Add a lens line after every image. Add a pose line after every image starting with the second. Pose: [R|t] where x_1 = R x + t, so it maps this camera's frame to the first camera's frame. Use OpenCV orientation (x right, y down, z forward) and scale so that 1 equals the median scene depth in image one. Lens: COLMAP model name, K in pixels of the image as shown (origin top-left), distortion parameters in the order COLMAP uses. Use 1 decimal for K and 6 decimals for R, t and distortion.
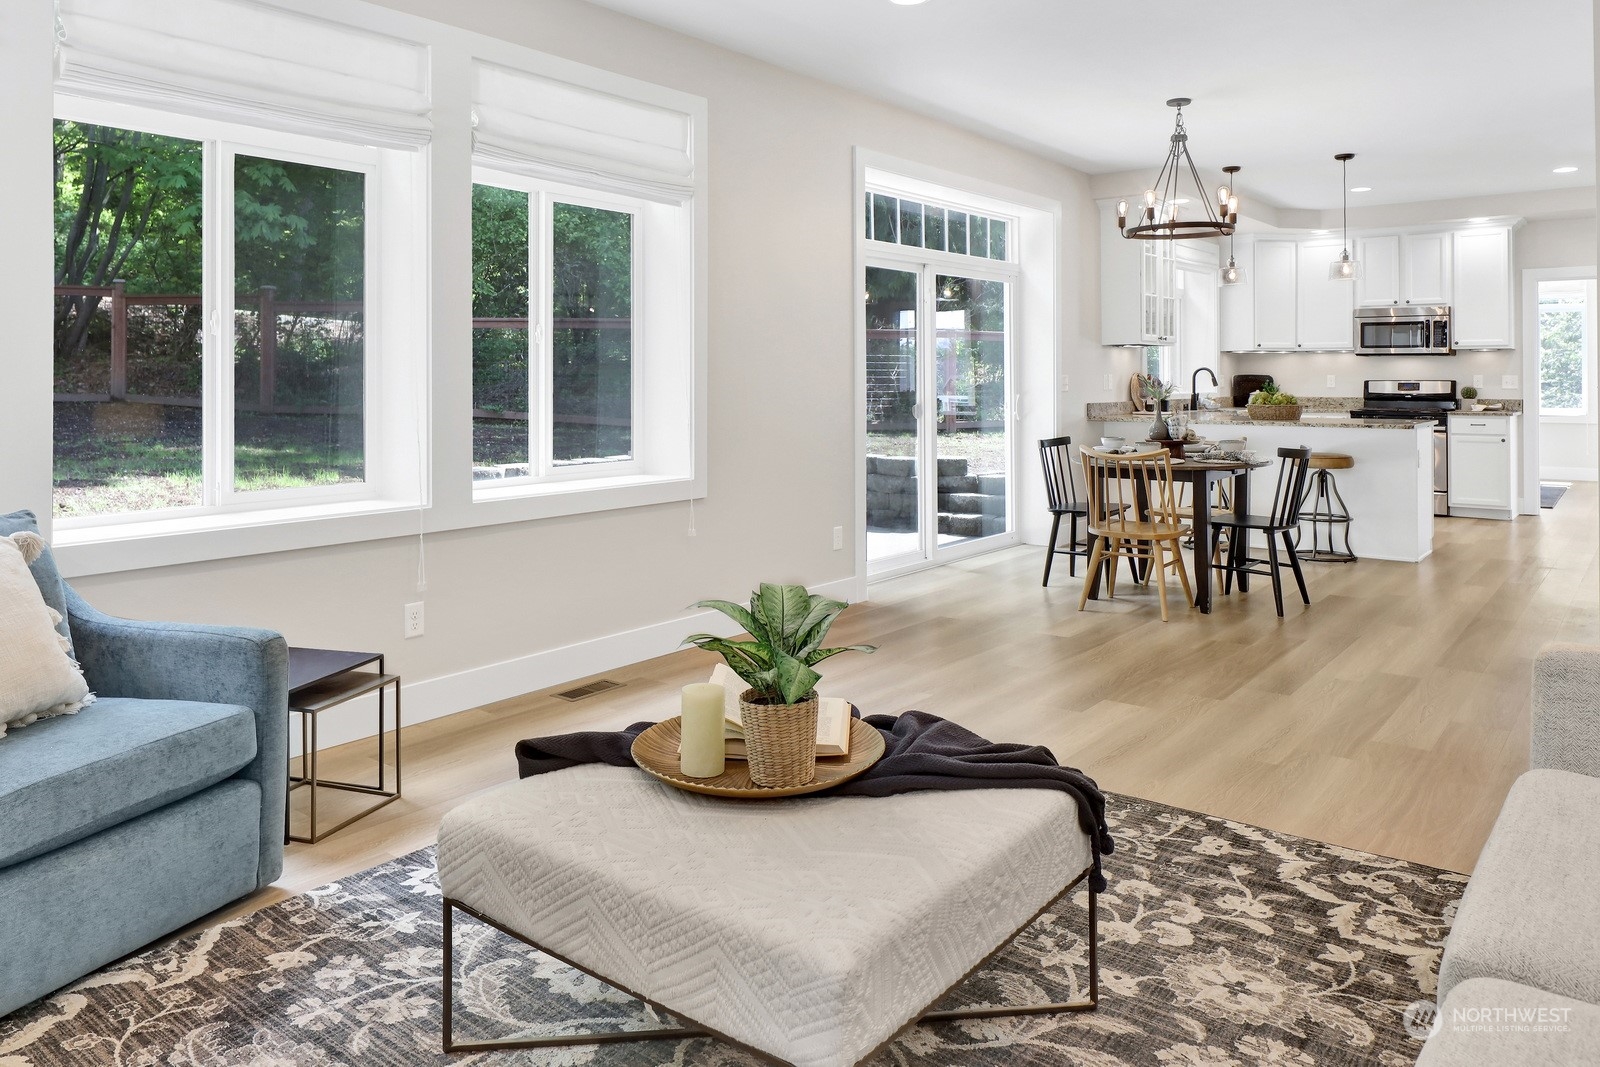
lens RADIAL K [[1107.6, 0, 798.7], [0, 1107.6, 535.1], [0, 0, 1]] dist [-0.003272, -0.002946]
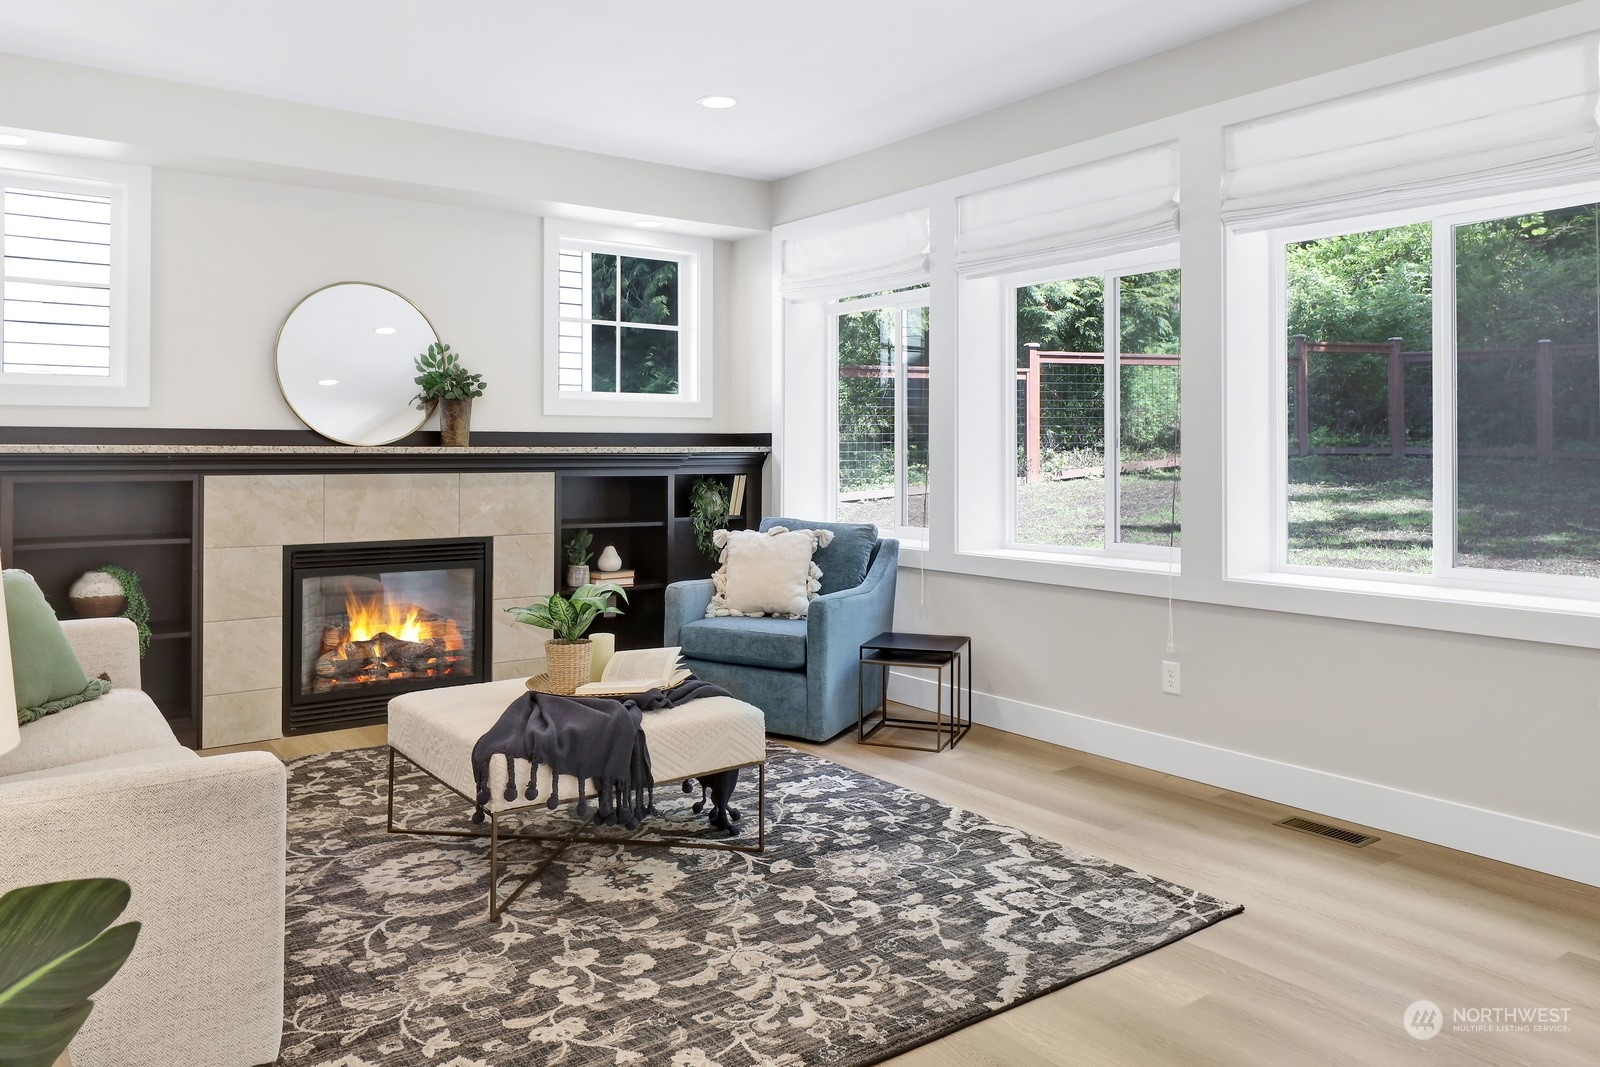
lens RADIAL K [[1107.6, 0, 777.3], [0, 1107.6, 442.8], [0, 0, 1]] dist [-0.003272, -0.002946]
pose [[-0.266009, -0.008684, -0.963931, 1.259546], [-0.133489, 0.990657, 0.027914, -0.204762], [0.954683, 0.136100, -0.264683, 1.359636]]
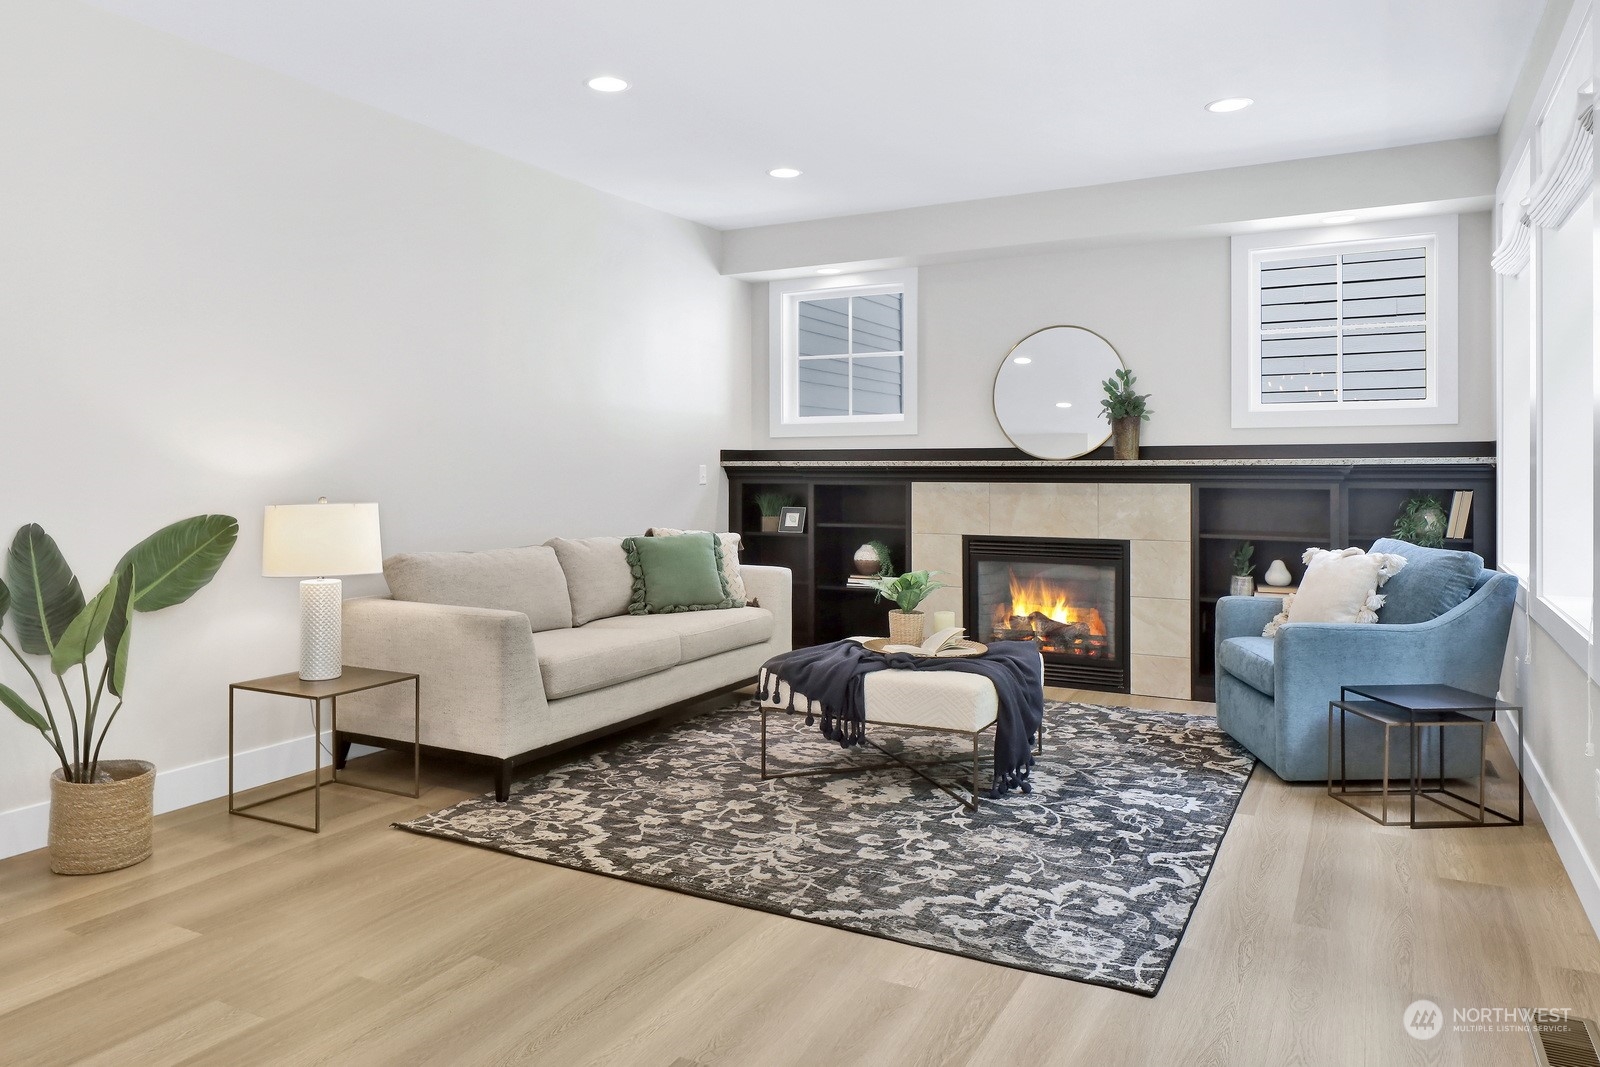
lens RADIAL K [[1107.6, 0, 810.3], [0, 1107.6, 473.1], [0, 0, 1]] dist [-0.003272, -0.002946]
pose [[-0.981941, 0.002281, -0.189171, 0.476163], [-0.024728, 0.989802, 0.140290, -0.352027], [0.187562, 0.142434, -0.971871, 2.452751]]
